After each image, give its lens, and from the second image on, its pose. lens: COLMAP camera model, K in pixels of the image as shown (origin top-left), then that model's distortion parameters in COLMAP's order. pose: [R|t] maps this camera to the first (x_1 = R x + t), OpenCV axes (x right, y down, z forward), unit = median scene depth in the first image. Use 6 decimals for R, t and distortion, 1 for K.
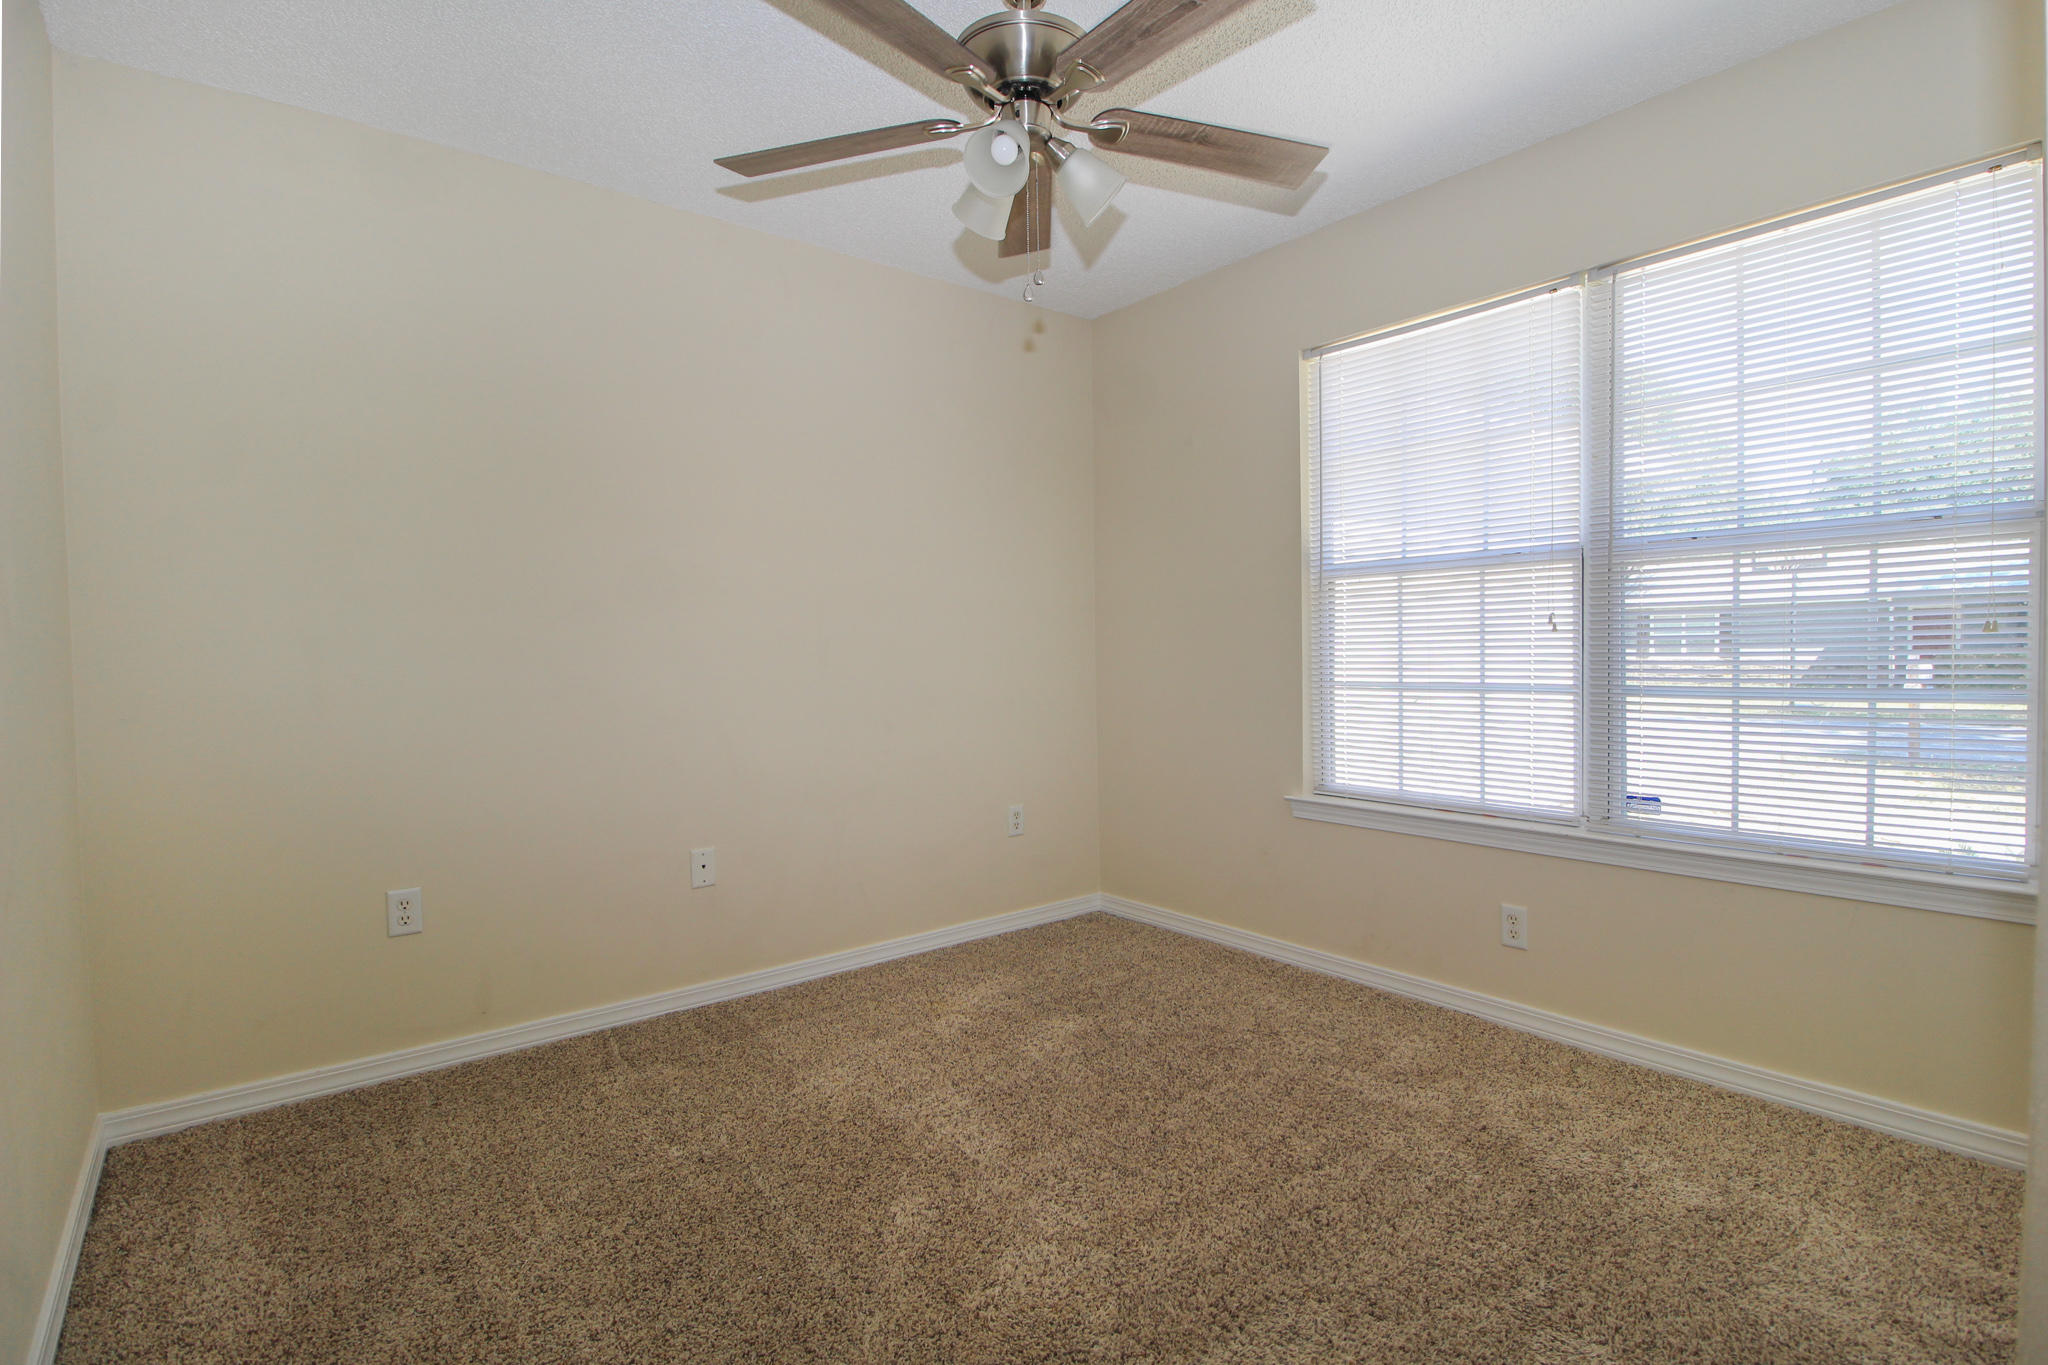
lens RADIAL K [[962.6, 0, 1038.7], [0, 962.6, 681.2], [0, 0, 1]] dist [-0.002002, -0.012614]
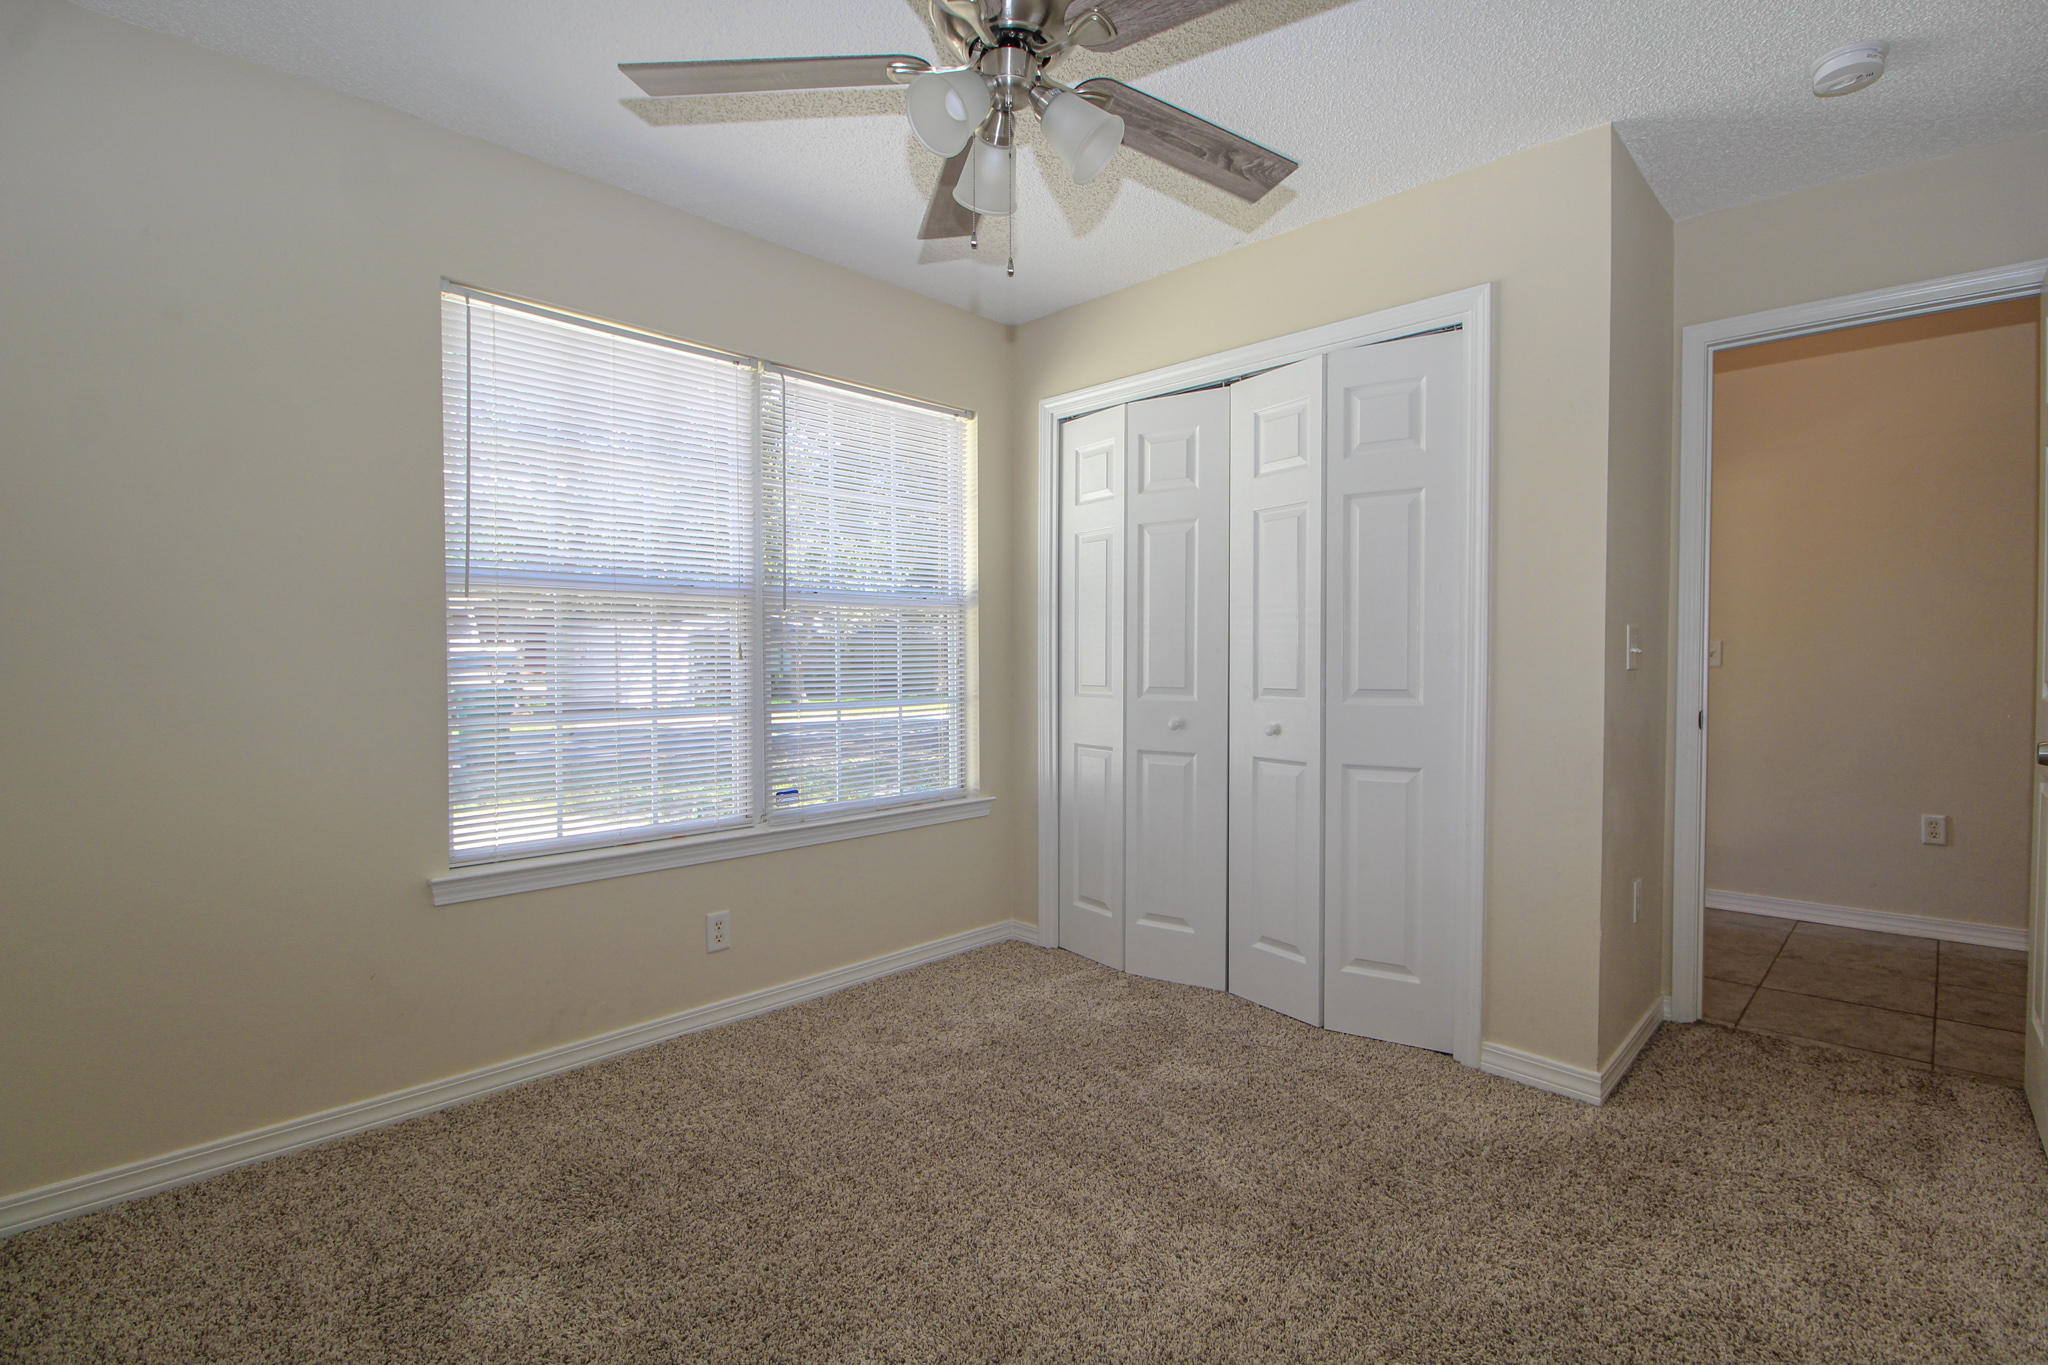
lens RADIAL K [[962.6, 0, 1038.7], [0, 962.6, 681.2], [0, 0, 1]] dist [-0.002002, -0.012614]
pose [[-0.125613, 0.002281, 0.992077, -0.654010], [0.044065, 0.999023, 0.003283, -0.013427], [-0.991100, 0.044128, -0.125590, 0.805410]]
